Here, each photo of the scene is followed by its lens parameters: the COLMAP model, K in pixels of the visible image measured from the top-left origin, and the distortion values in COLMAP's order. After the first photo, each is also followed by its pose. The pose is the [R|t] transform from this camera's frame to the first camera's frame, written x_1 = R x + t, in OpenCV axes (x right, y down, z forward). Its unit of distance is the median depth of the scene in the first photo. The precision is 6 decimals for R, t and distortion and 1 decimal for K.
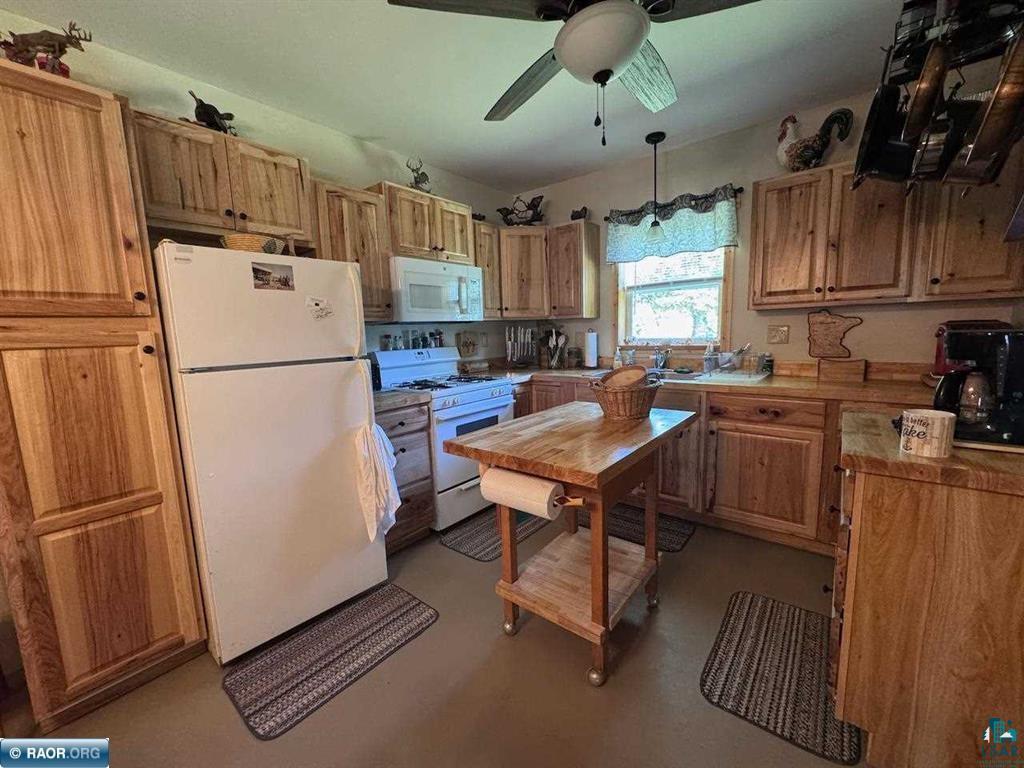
lens RADIAL K [[407.7, 0, 513.7], [0, 407.7, 383.2], [0, 0, 1]] dist [-0.001625, -0.000030]
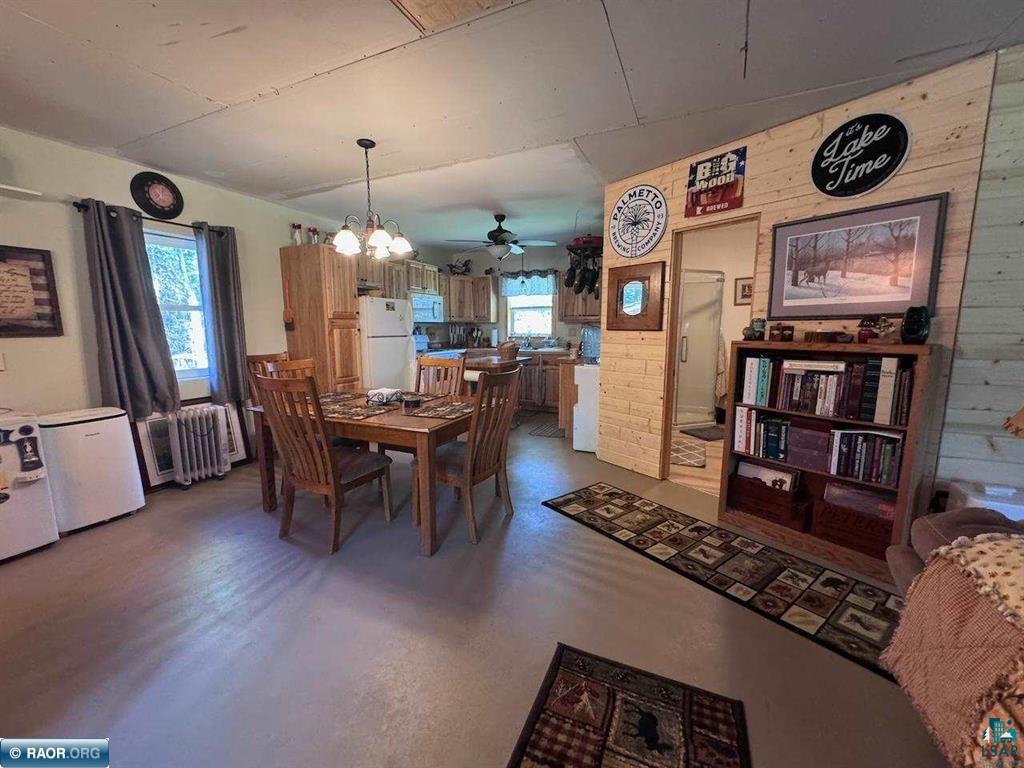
lens RADIAL K [[407.7, 0, 515.8], [0, 407.7, 383.6], [0, 0, 1]] dist [-0.001625, -0.000030]
pose [[0.967560, -0.004863, 0.252596, -0.225502], [0.004121, 0.999985, 0.003469, 0.140595], [-0.252610, -0.002316, 0.967566, -1.007443]]
